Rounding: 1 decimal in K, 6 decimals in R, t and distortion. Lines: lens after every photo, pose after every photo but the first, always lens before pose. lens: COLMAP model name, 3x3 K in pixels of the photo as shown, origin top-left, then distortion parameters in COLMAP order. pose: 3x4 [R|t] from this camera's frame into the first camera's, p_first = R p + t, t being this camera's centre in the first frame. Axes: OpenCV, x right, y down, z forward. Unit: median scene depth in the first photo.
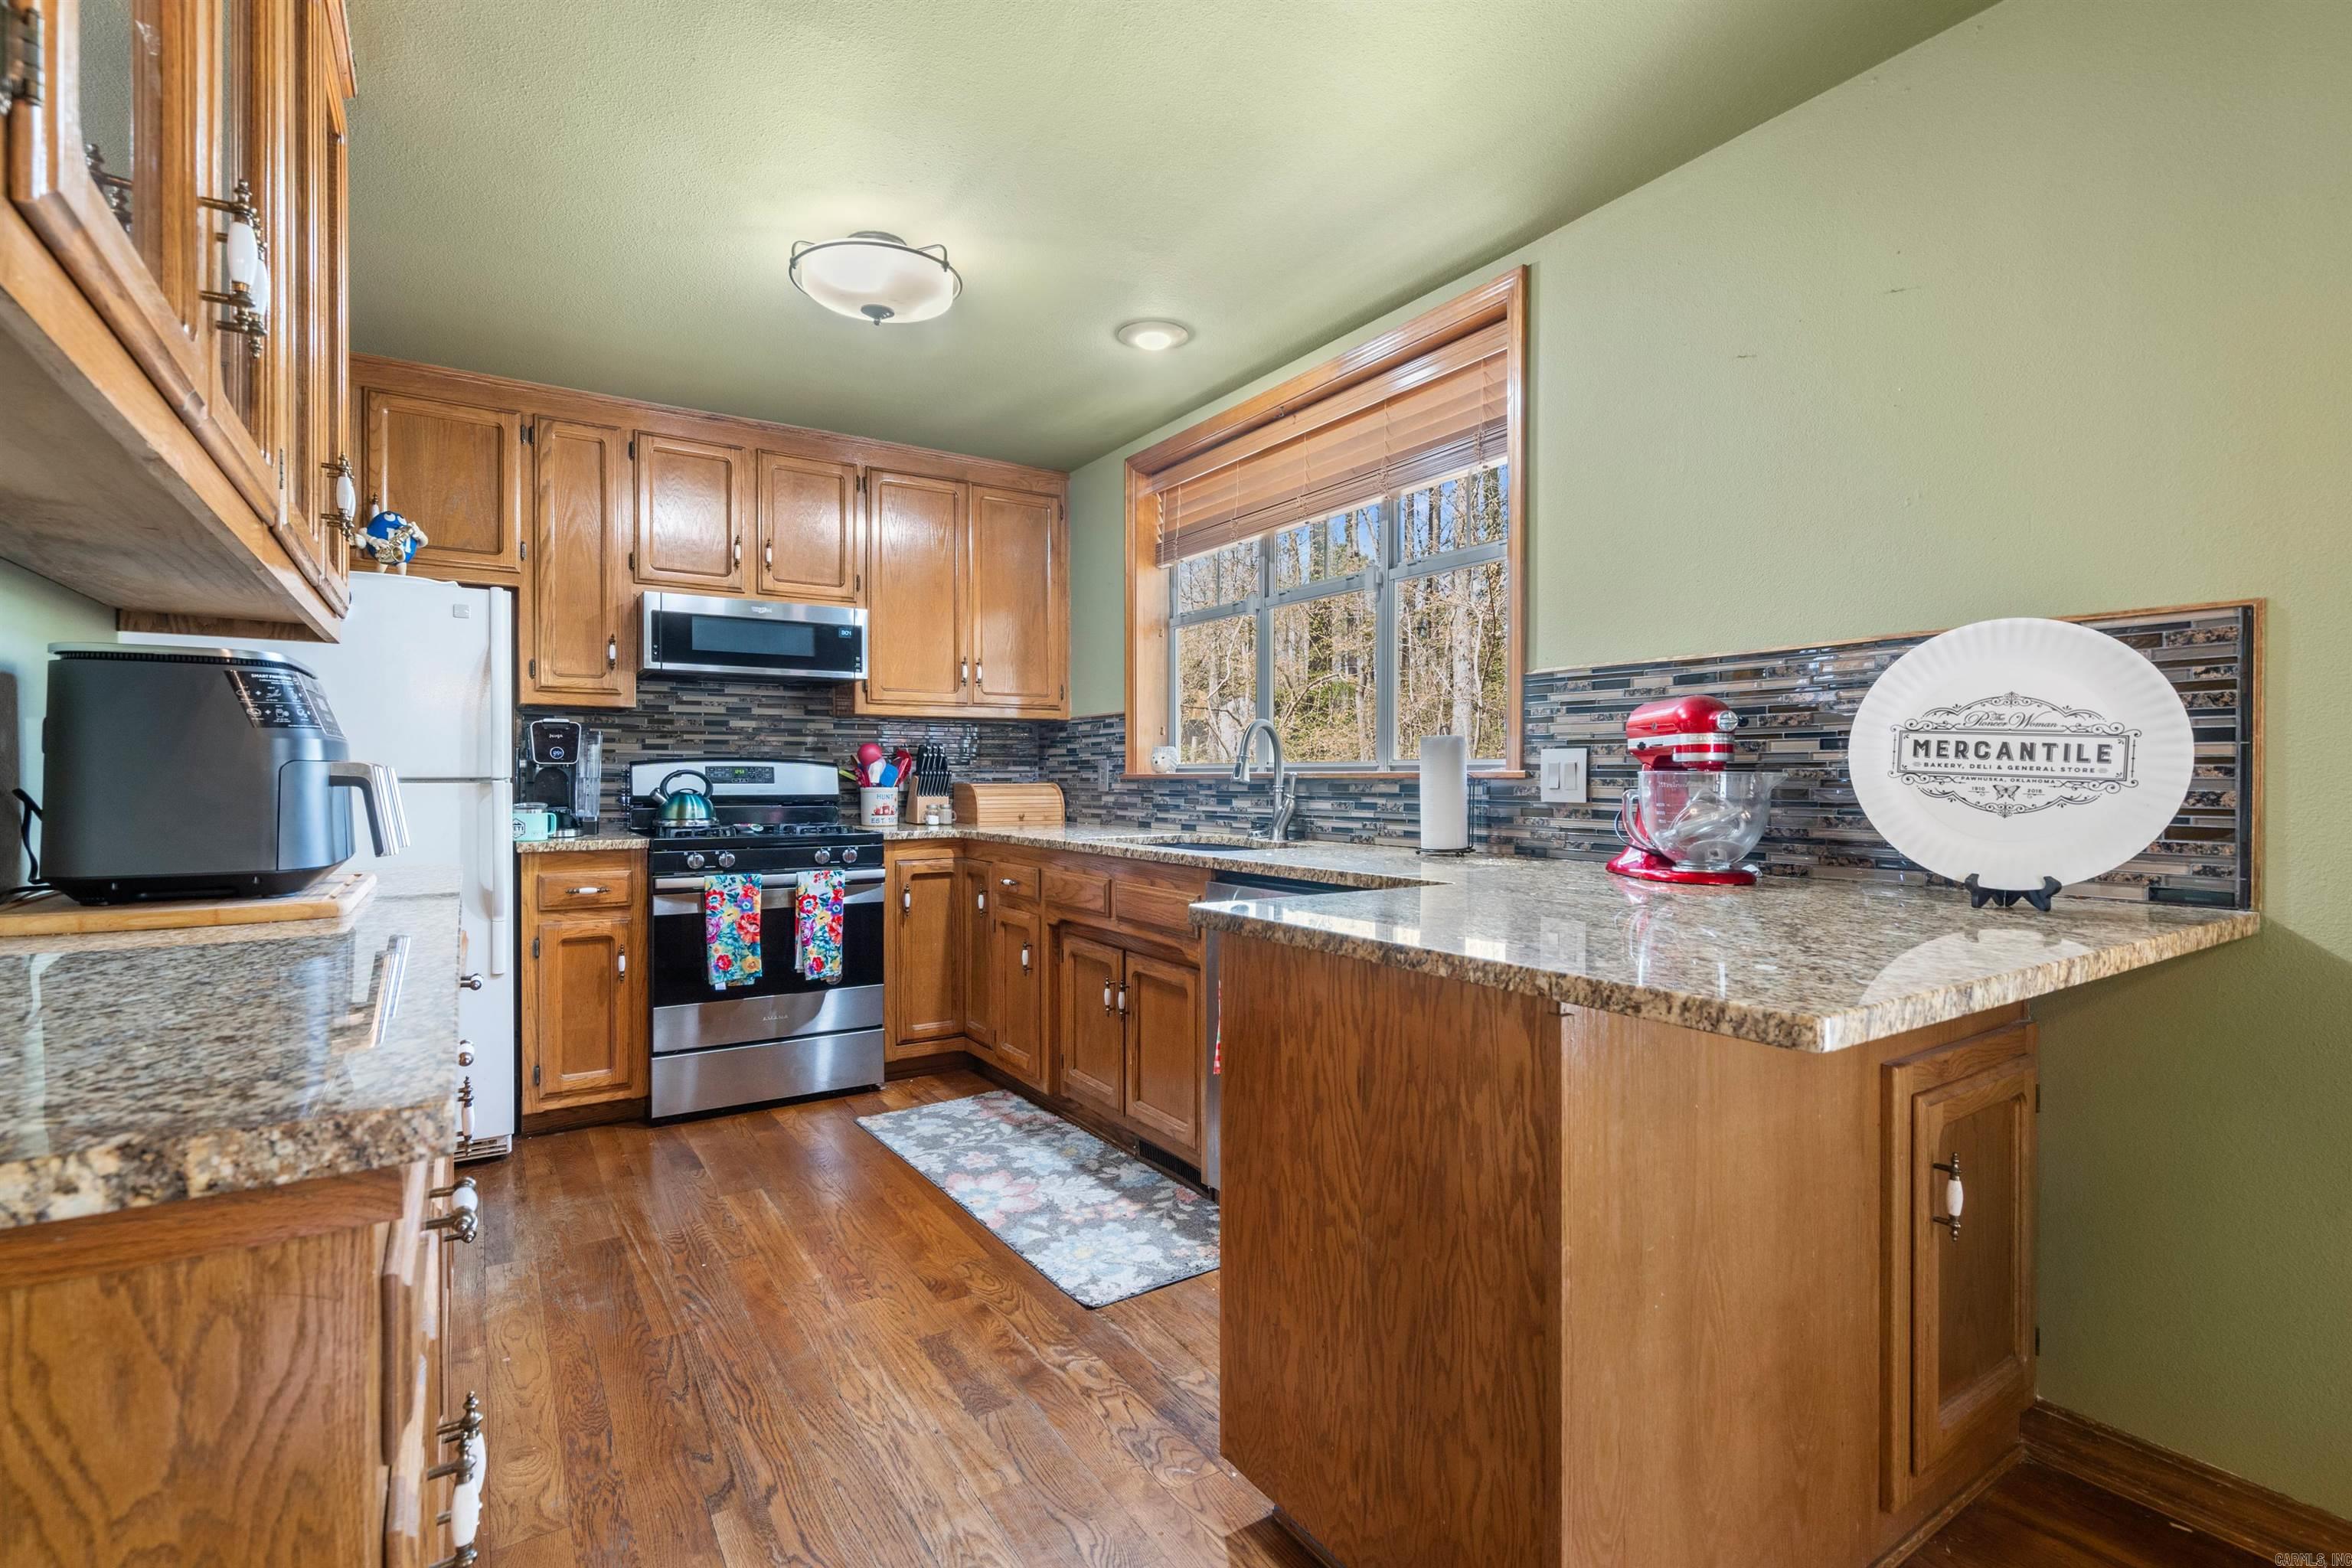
lens RADIAL K [[1074.8, 0, 1172.3], [0, 1074.8, 774.9], [0, 0, 1]] dist [0.000326, 0.000595]
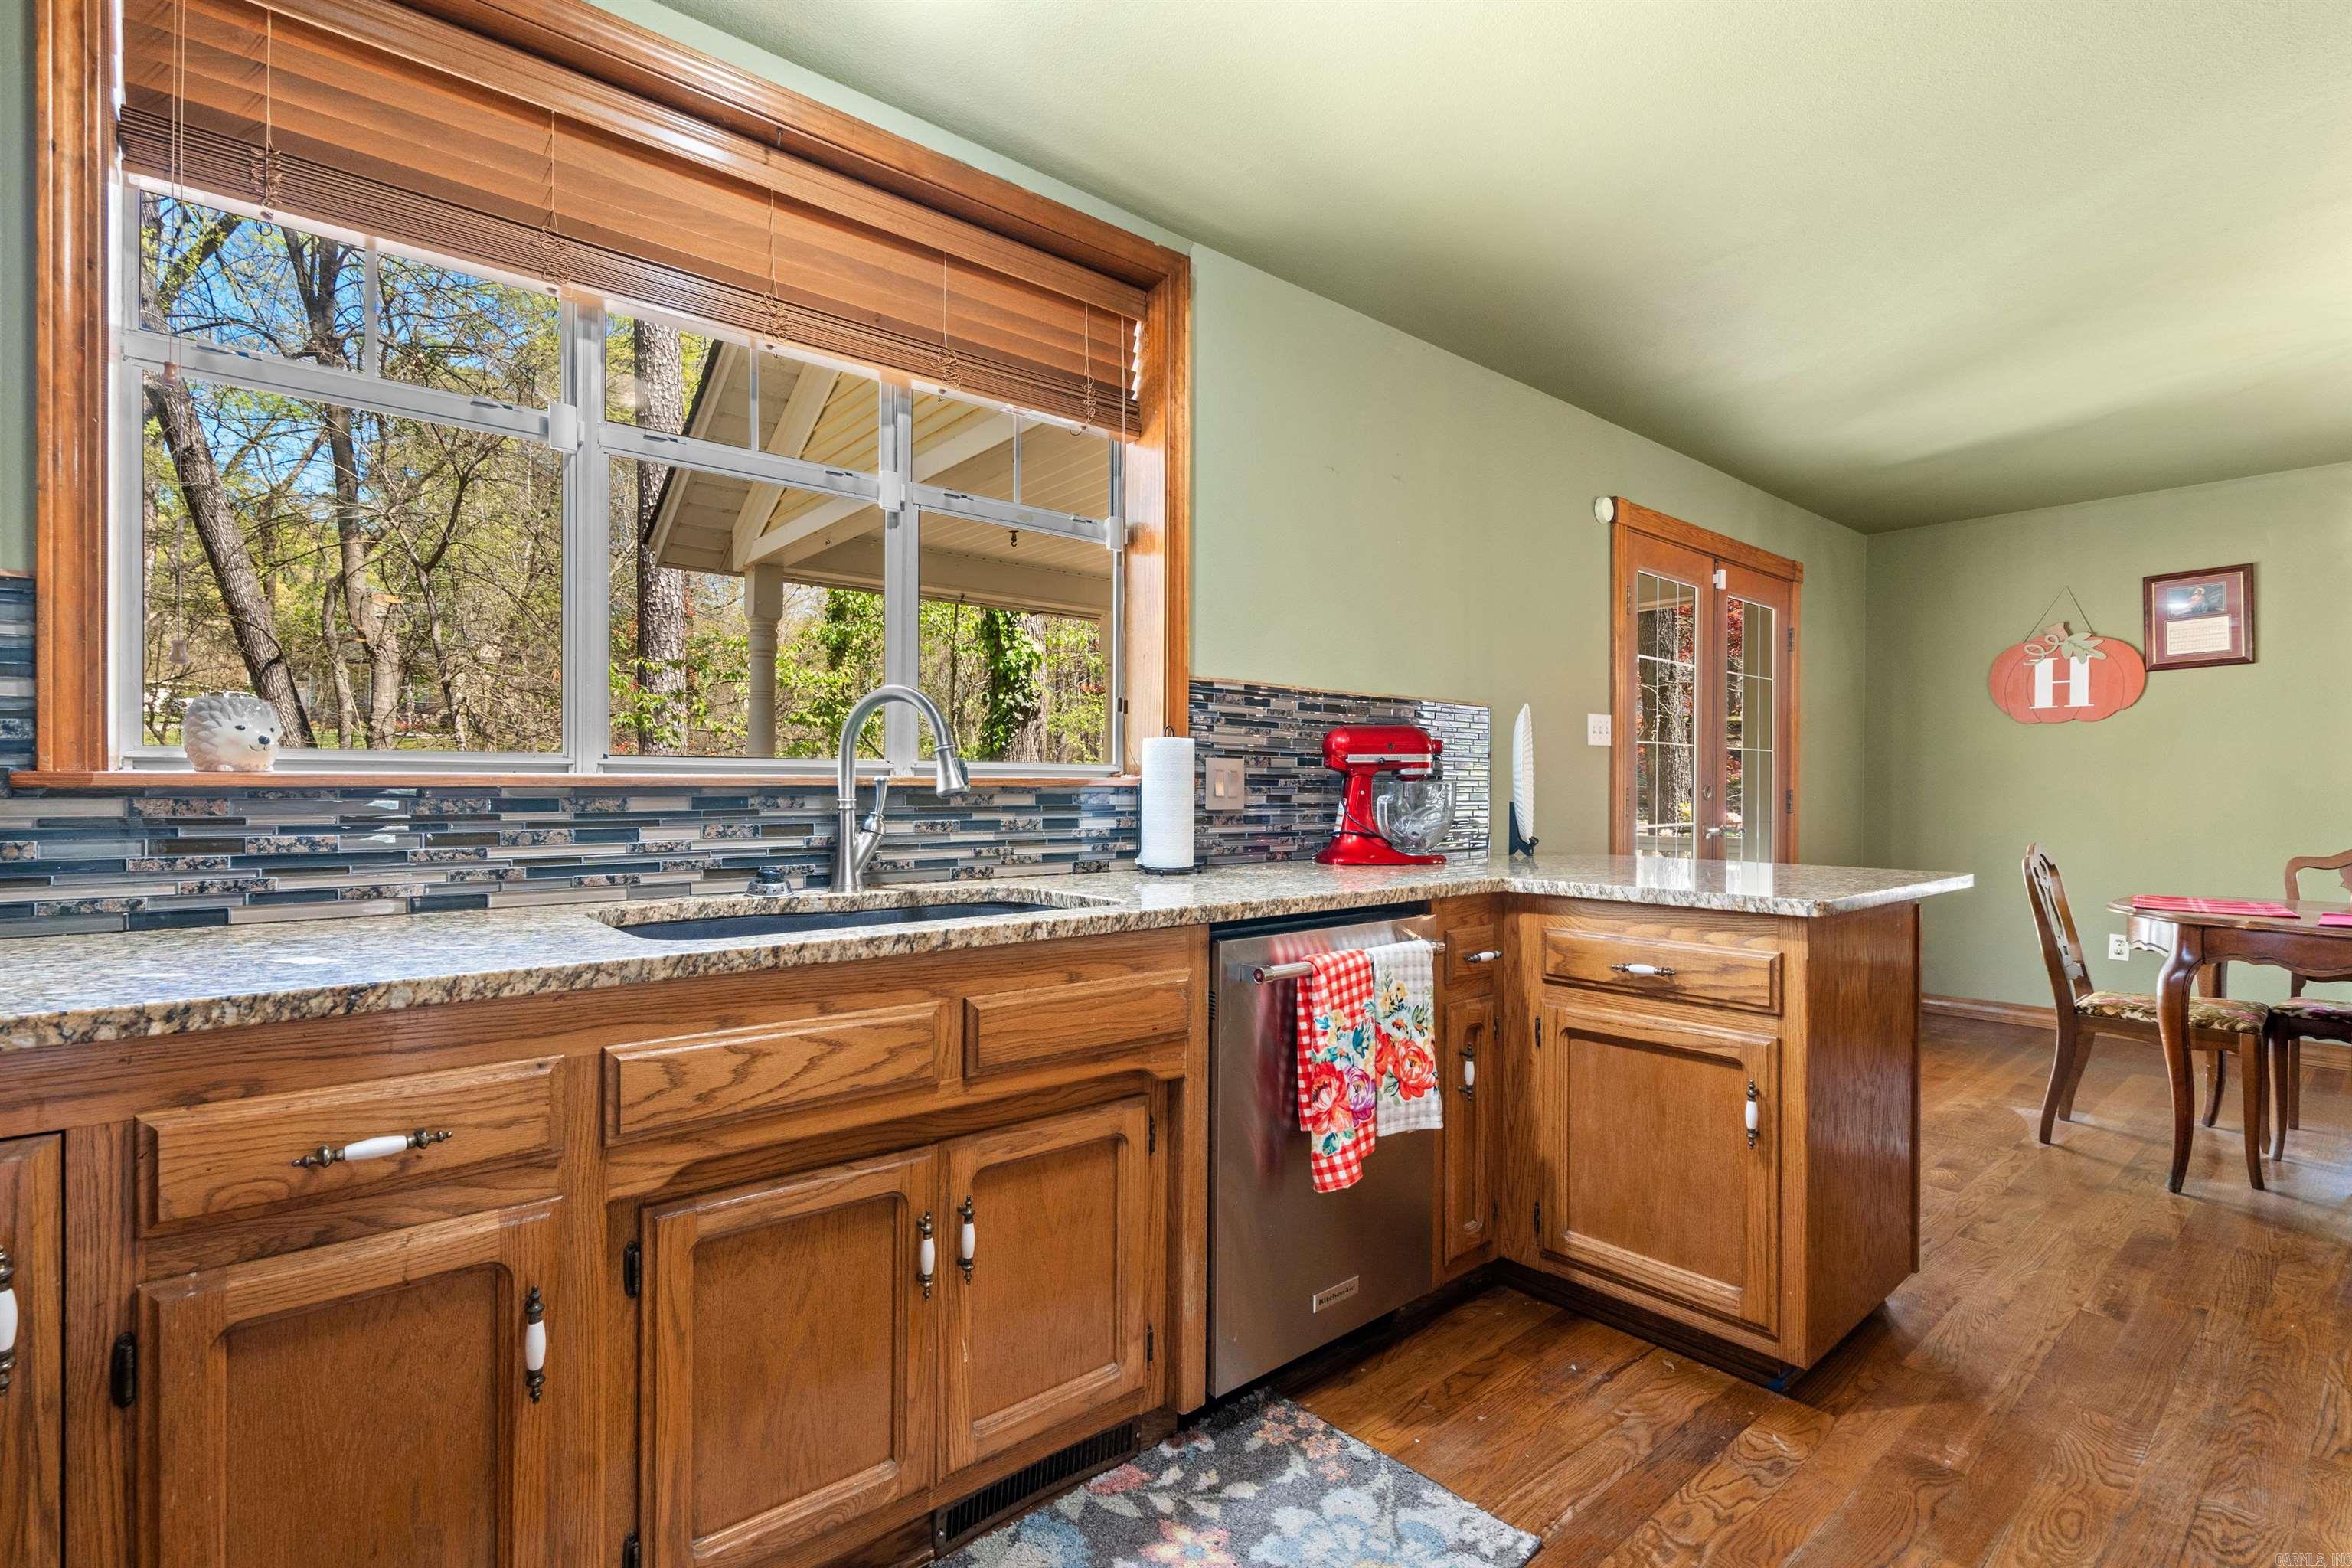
lens RADIAL K [[1074.8, 0, 1158.8], [0, 1074.8, 790.0], [0, 0, 1]] dist [0.000326, 0.000595]
pose [[-0.117248, -0.002067, 0.993100, -0.483426], [-0.003384, 0.999993, 0.001681, 0.003665], [-0.993097, -0.003164, -0.117254, 0.867597]]
